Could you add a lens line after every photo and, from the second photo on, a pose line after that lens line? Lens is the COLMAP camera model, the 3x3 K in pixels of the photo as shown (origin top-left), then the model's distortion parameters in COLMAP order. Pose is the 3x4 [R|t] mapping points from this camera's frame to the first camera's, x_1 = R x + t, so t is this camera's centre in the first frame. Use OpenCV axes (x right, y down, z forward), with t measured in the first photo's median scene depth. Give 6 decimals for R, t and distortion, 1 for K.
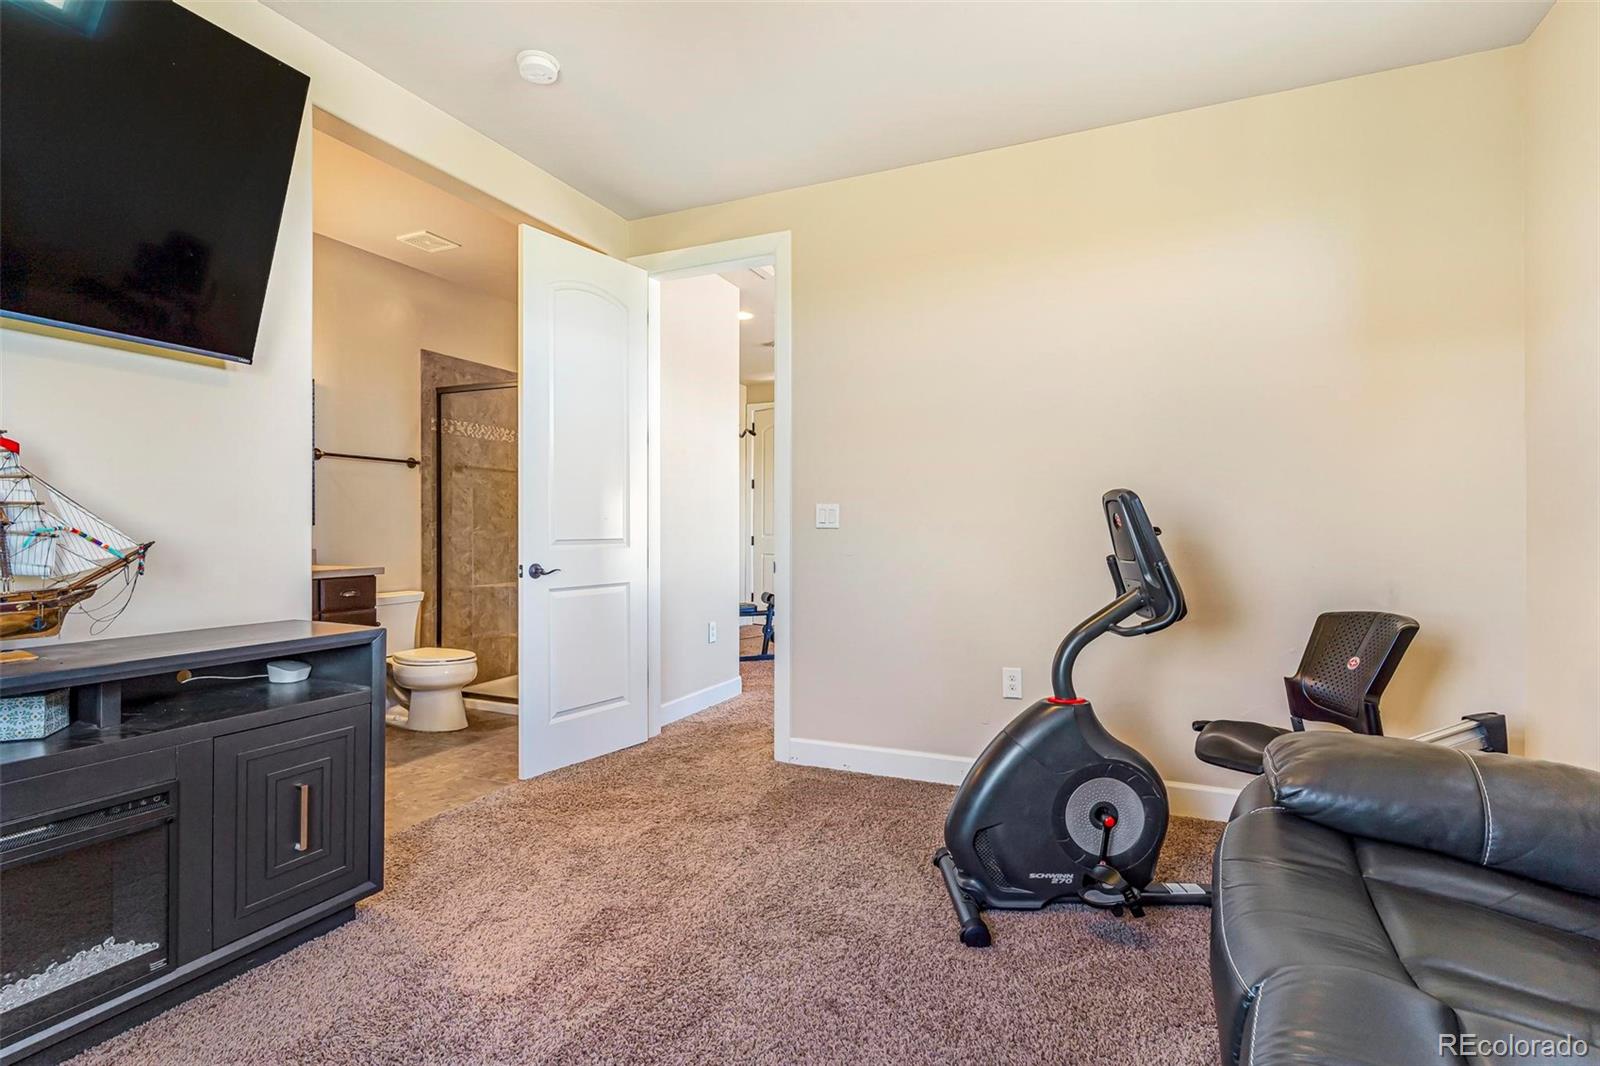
lens RADIAL K [[773.8, 0, 795.1], [0, 773.8, 523.7], [0, 0, 1]] dist [0.002594, -0.000147]
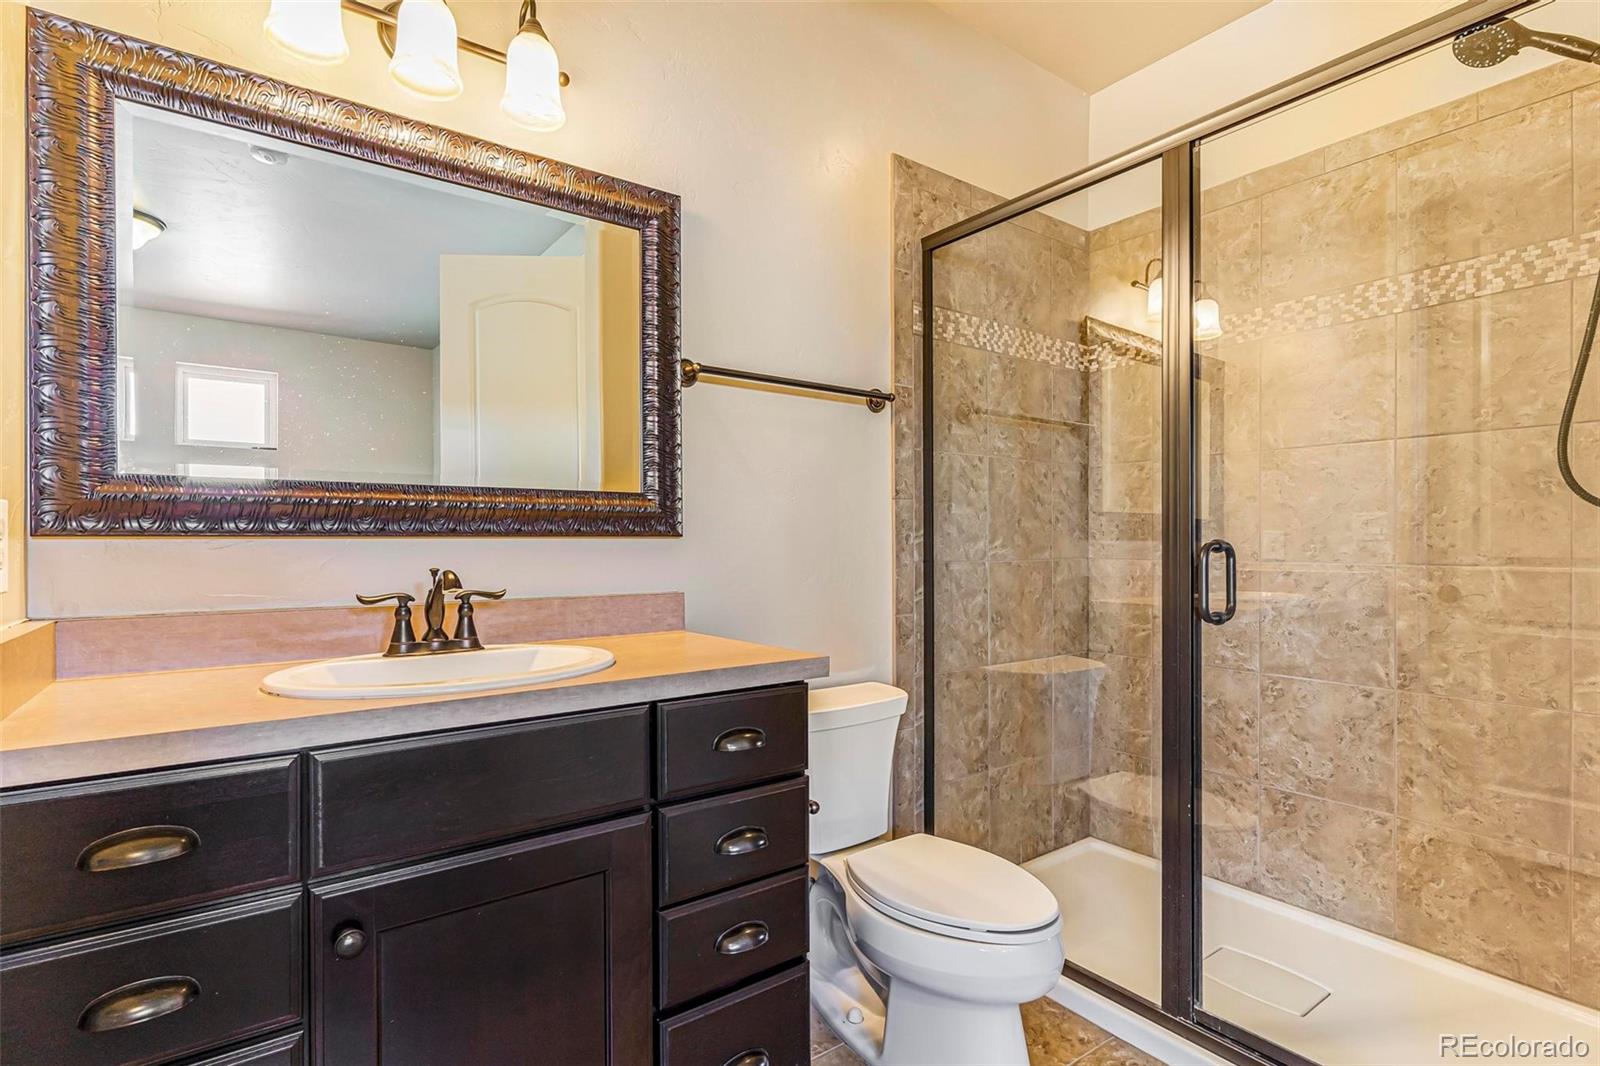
lens RADIAL K [[773.8, 0, 799.2], [0, 773.8, 536.6], [0, 0, 1]] dist [0.002594, -0.000147]
pose [[0.872450, -0.001473, -0.488702, -0.301181], [0.001570, 0.999999, -0.000211, 0.001731], [0.488702, -0.000583, 0.872451, 0.559482]]
